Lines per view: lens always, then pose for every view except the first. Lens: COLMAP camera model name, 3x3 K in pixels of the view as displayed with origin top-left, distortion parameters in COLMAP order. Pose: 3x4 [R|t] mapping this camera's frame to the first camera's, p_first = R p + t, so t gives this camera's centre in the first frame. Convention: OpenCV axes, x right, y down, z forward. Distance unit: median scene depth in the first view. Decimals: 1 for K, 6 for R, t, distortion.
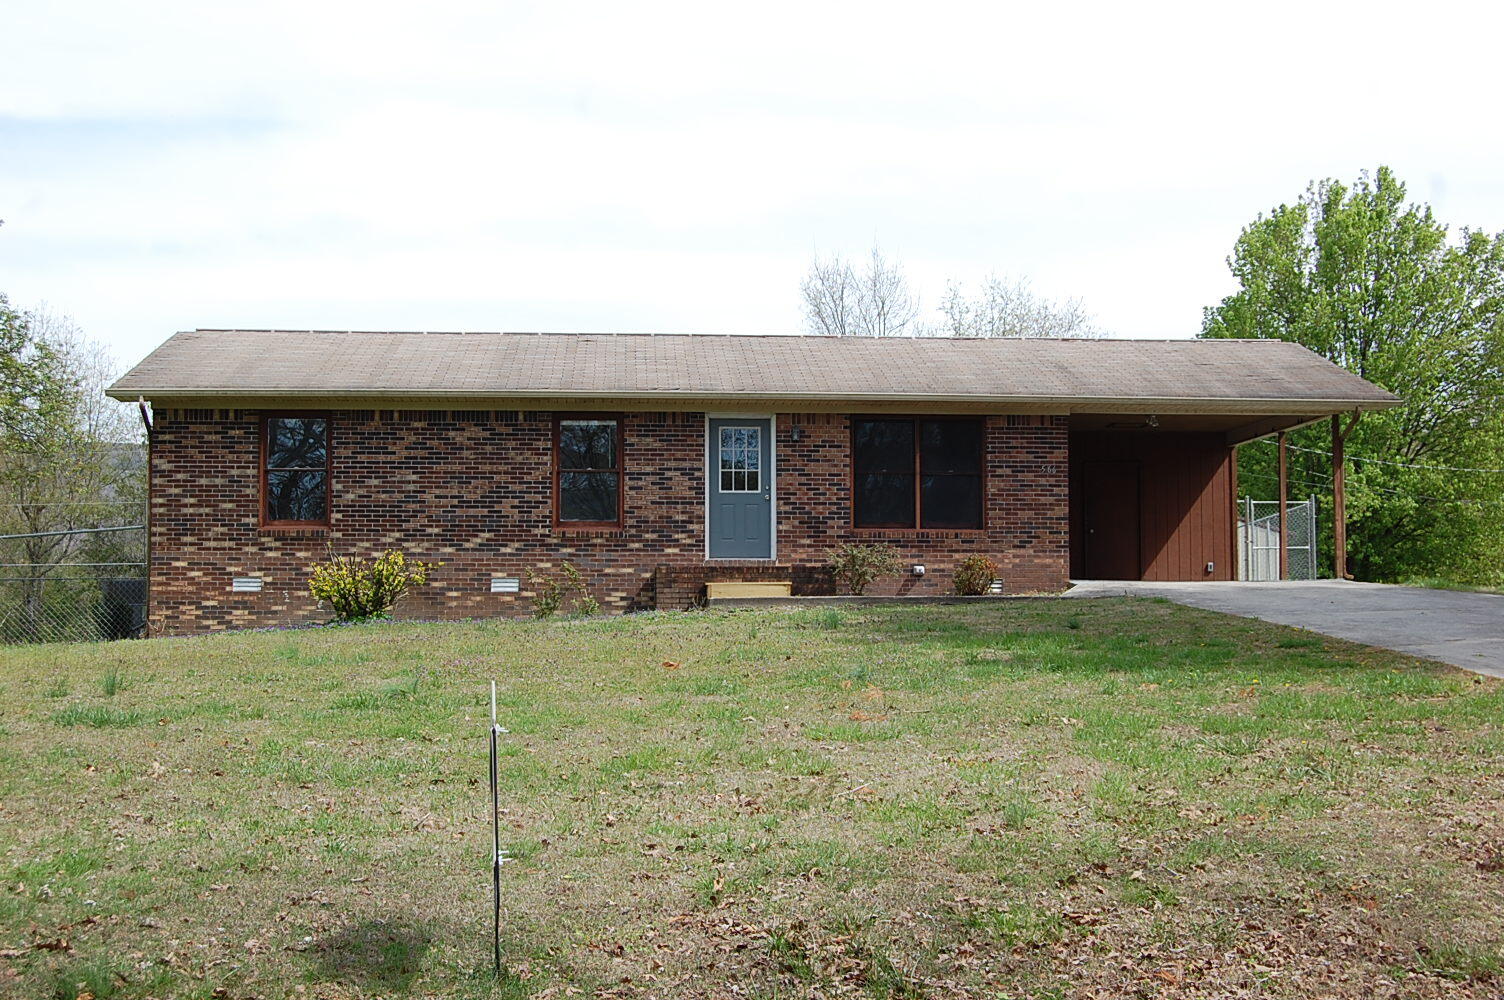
lens RADIAL K [[2021.4, 0, 758.3], [0, 2021.4, 459.9], [0, 0, 1]] dist [-0.036309, 0.000000]
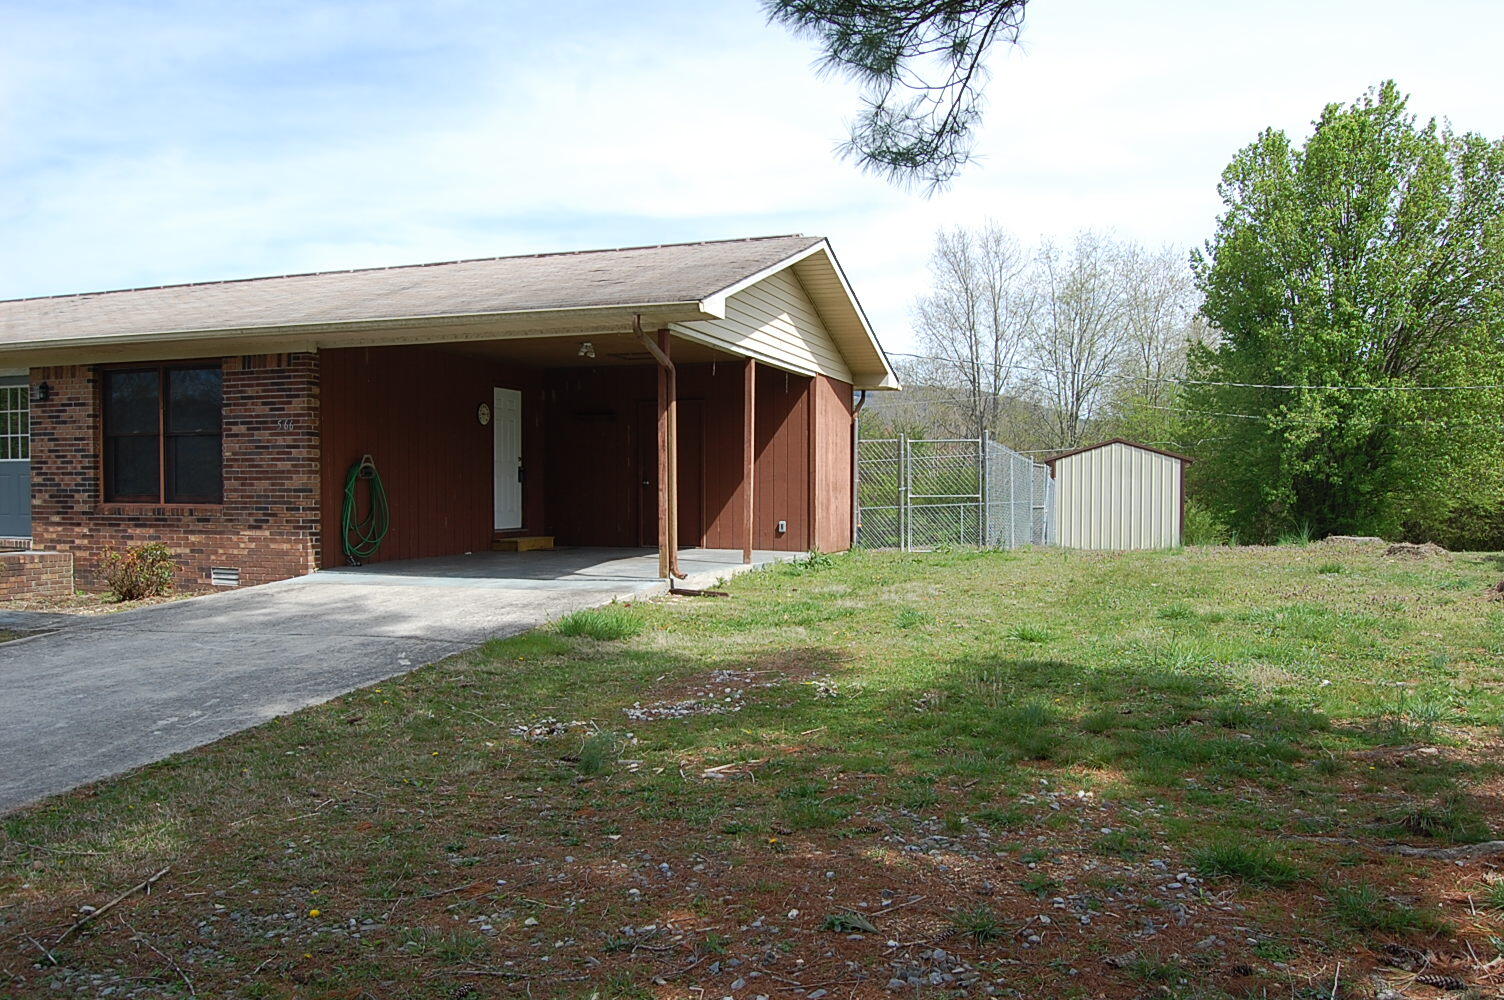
lens RADIAL K [[1186.5, 0, 751.8], [0, 1186.5, 514.8], [0, 0, 1]] dist [-0.090771, 0.039750]
pose [[0.922352, 0.008288, -0.386261, 0.476125], [0.033183, 0.994376, 0.100576, -0.000211], [0.384922, -0.105584, 0.916890, 0.664063]]
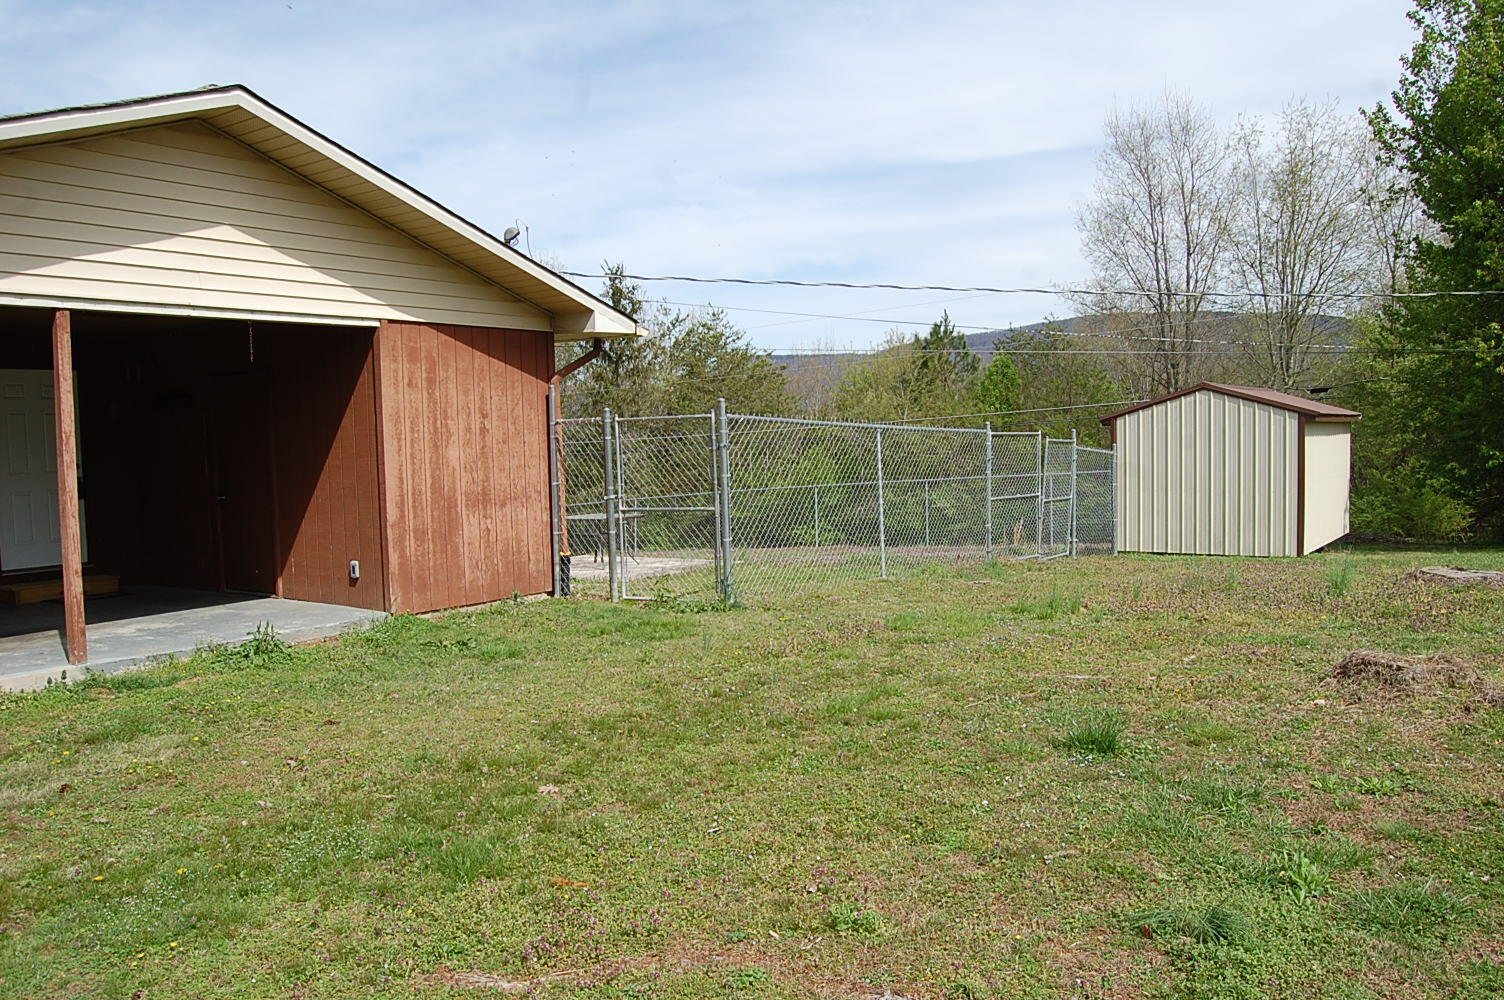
lens RADIAL K [[1132.2, 0, 800.1], [0, 1132.2, 480.3], [0, 0, 1]] dist [-0.081067, 0.036397]
pose [[0.767234, -0.003733, -0.641357, 0.589164], [0.089560, 0.990809, 0.101371, 0.014656], [0.635084, -0.135215, 0.760516, 1.027082]]
